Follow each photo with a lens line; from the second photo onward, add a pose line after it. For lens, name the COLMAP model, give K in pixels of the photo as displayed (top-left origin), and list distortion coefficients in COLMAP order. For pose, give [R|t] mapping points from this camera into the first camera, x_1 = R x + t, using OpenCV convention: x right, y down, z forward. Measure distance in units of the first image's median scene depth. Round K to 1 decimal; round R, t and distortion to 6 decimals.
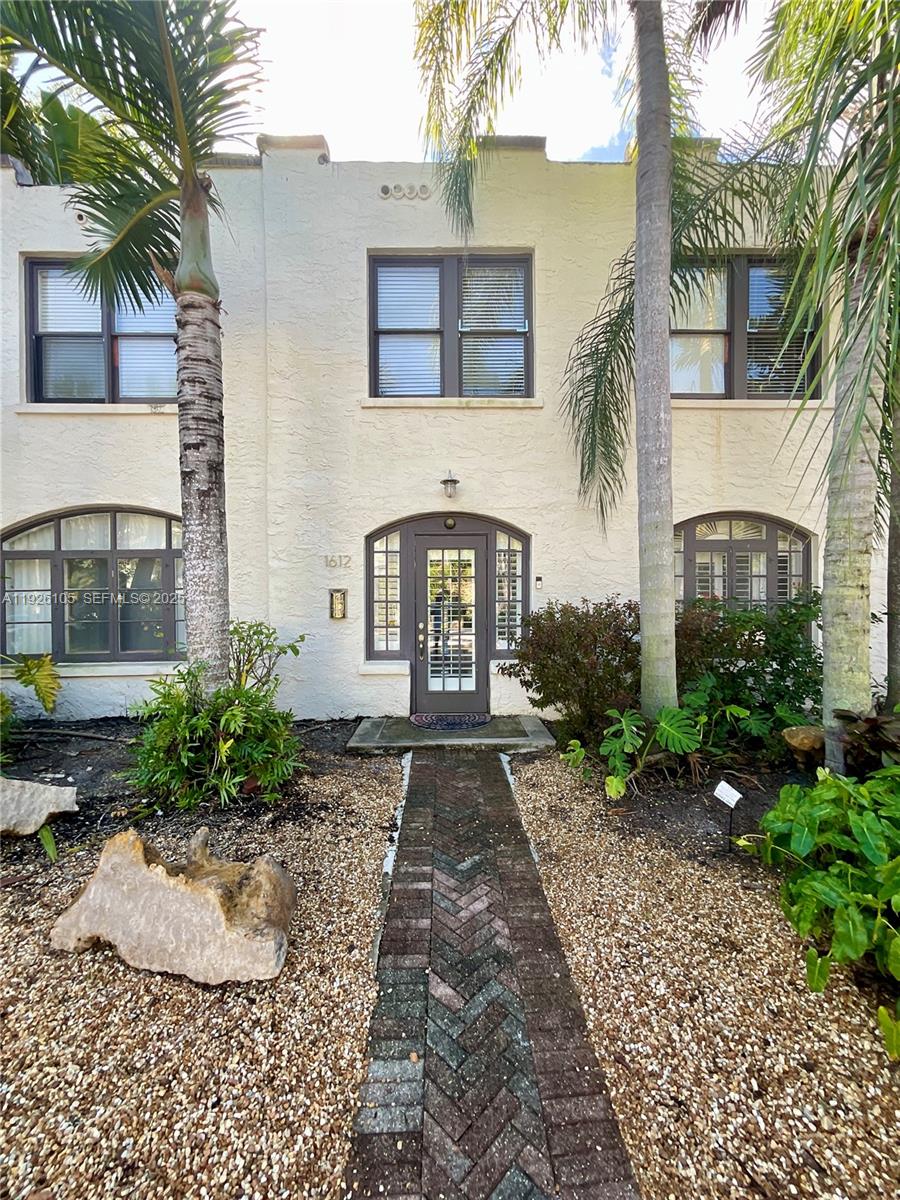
lens RADIAL K [[484.9, 0, 450.6], [0, 484.9, 600.6], [0, 0, 1]] dist [0.000459, -0.000605]
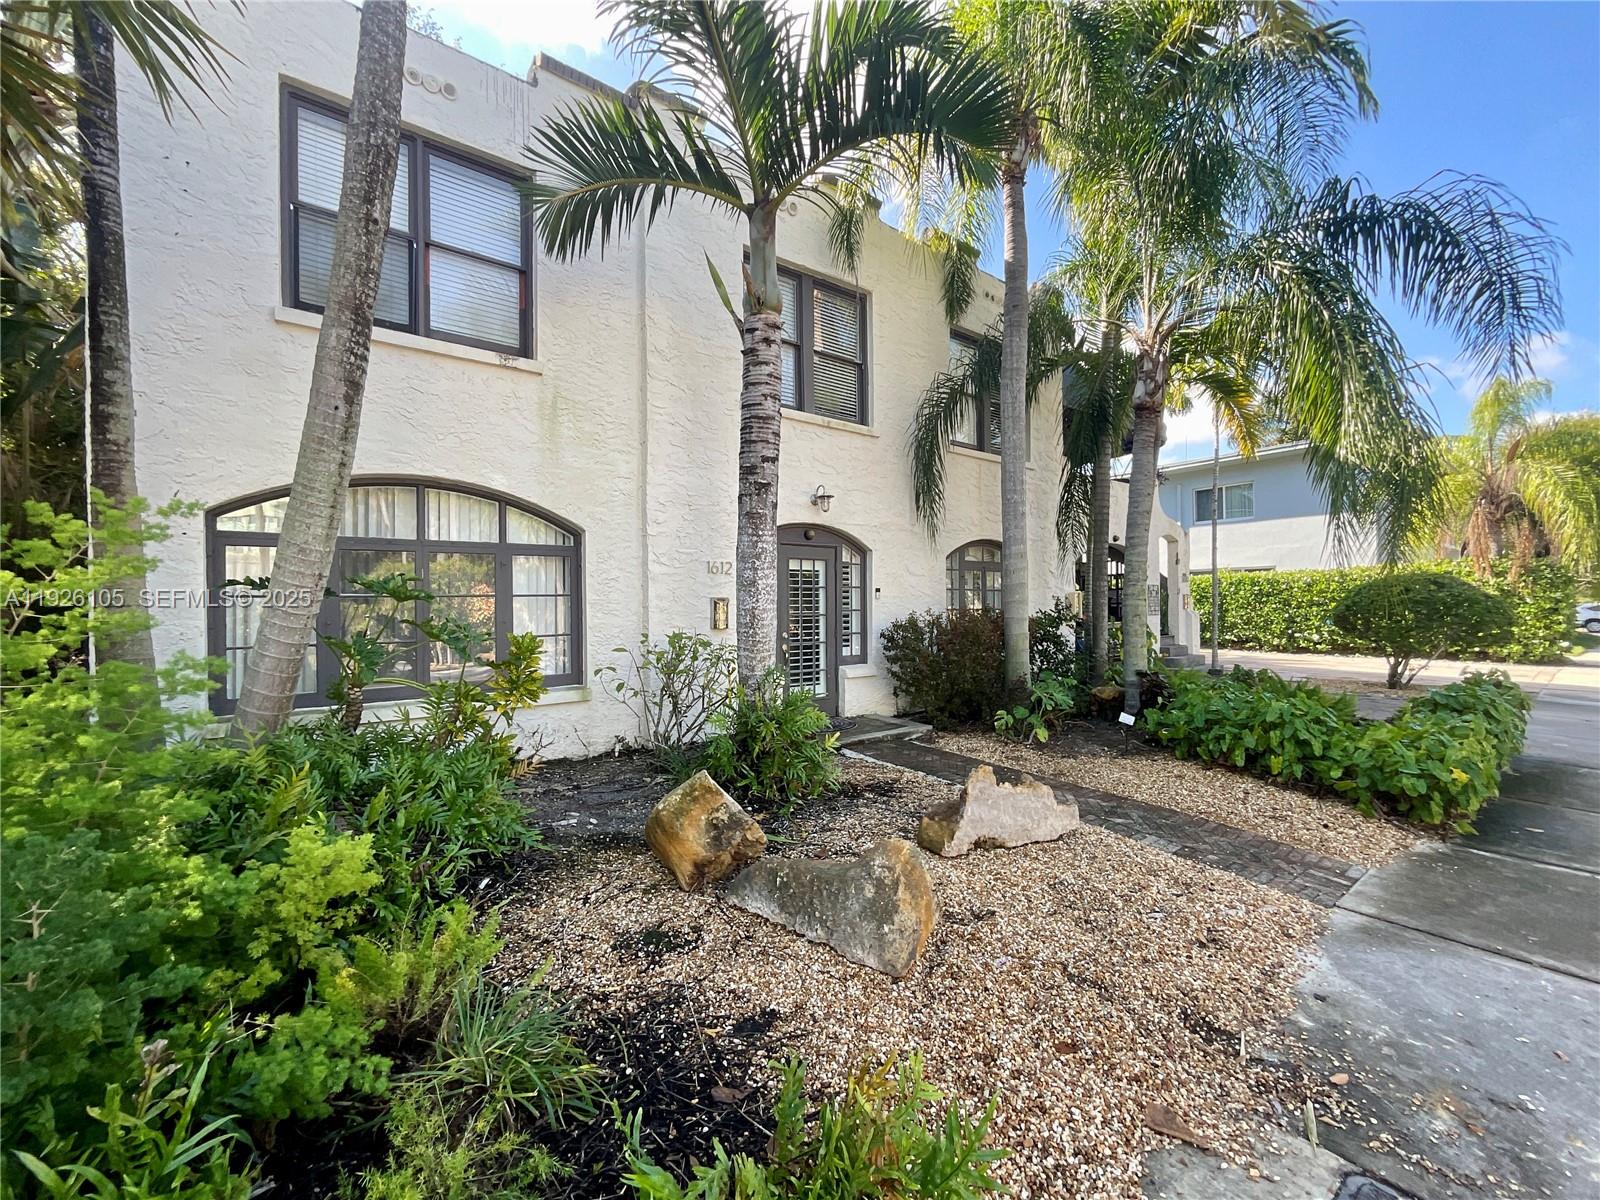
lens RADIAL K [[646.5, 0, 800.9], [0, 646.5, 601.7], [0, 0, 1]] dist [0.000459, -0.000605]
pose [[0.808209, 0.004936, 0.588875, -0.819650], [0.005255, 0.999865, -0.015594, 0.003834], [-0.588872, 0.015698, 0.808074, -0.093994]]
